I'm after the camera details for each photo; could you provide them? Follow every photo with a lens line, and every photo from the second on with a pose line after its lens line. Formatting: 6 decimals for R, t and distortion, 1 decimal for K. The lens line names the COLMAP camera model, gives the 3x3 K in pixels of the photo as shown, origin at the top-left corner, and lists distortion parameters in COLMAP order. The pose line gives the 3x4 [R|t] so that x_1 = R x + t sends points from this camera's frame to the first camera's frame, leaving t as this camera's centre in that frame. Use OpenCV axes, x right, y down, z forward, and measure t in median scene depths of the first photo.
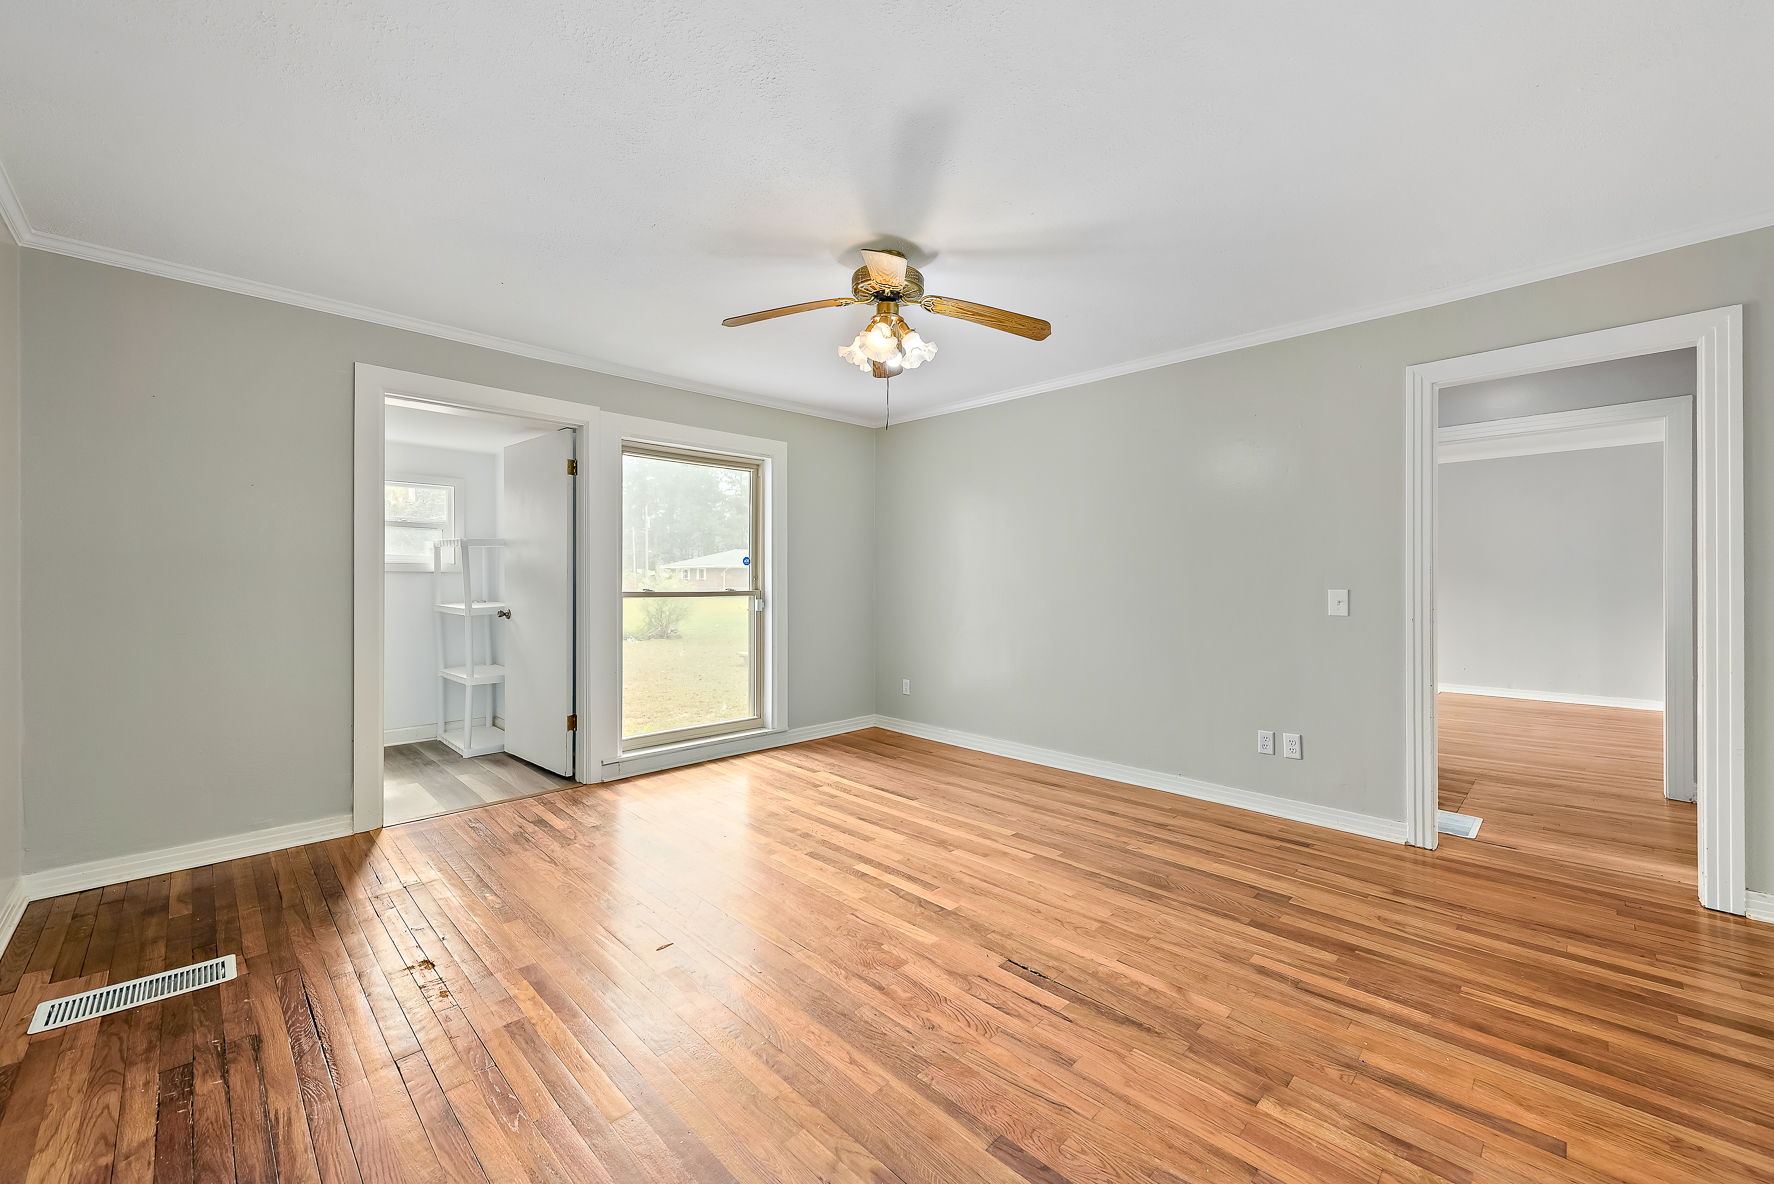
lens RADIAL K [[708.7, 0, 895.8], [0, 708.7, 583.4], [0, 0, 1]] dist [0.014222, -0.004222]
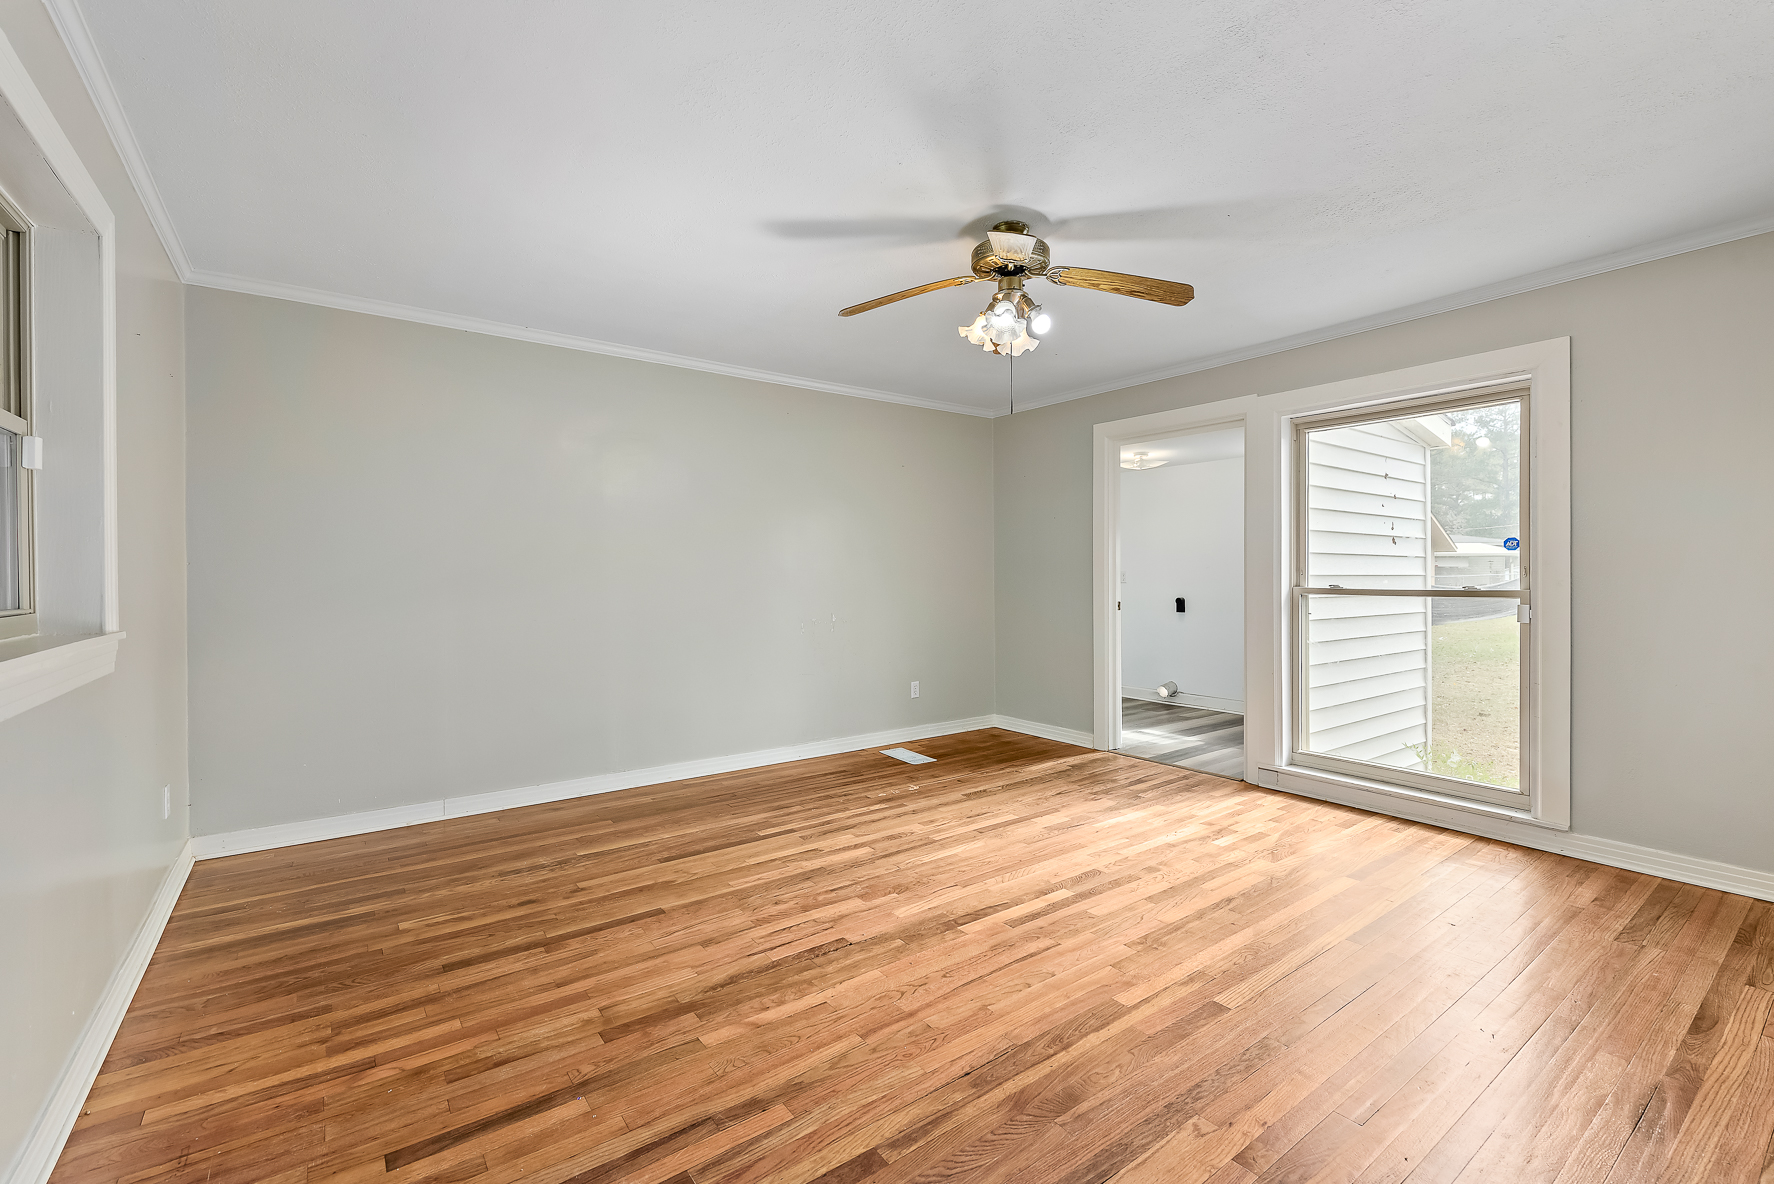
lens RADIAL K [[748.4, 0, 887.0], [0, 748.4, 592.0], [0, 0, 1]] dist [0.021930, -0.000213]
pose [[-0.150262, 0.023576, -0.988365, 1.038214], [0.000150, 0.999716, 0.023824, -0.007893], [0.988646, 0.003431, -0.150223, 1.031289]]
